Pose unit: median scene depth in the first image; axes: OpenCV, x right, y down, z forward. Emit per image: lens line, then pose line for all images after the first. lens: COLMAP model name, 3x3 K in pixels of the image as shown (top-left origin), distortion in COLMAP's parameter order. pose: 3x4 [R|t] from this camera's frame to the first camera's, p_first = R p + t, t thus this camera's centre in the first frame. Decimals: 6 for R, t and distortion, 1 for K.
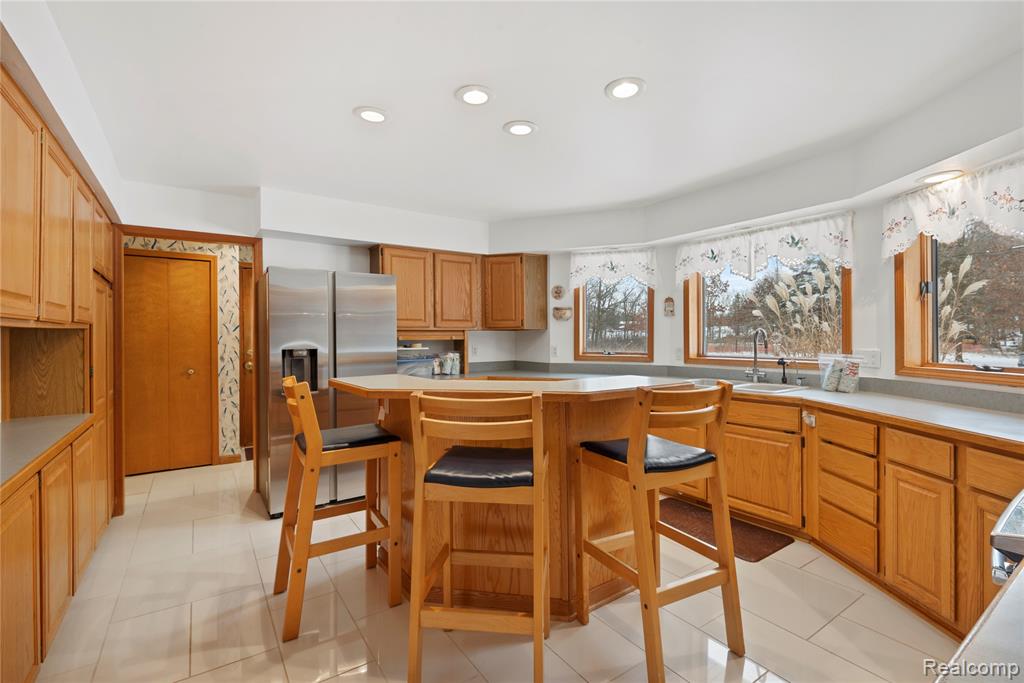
lens RADIAL K [[458.7, 0, 511.4], [0, 458.7, 339.3], [0, 0, 1]] dist [0.015862, -0.009144]
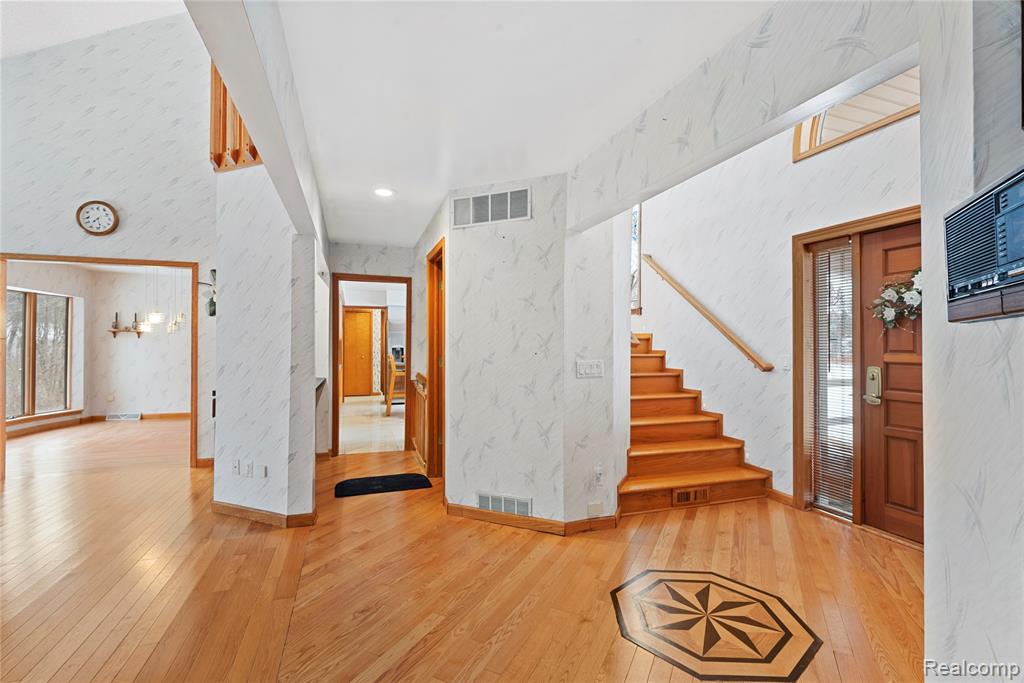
lens RADIAL K [[458.7, 0, 515.3], [0, 458.7, 342.4], [0, 0, 1]] dist [0.015862, -0.009144]
pose [[0.966421, 0.002822, -0.256948, 0.717455], [-0.005577, 0.999934, -0.009996, 0.009719], [0.256903, 0.011093, 0.966374, -1.156473]]
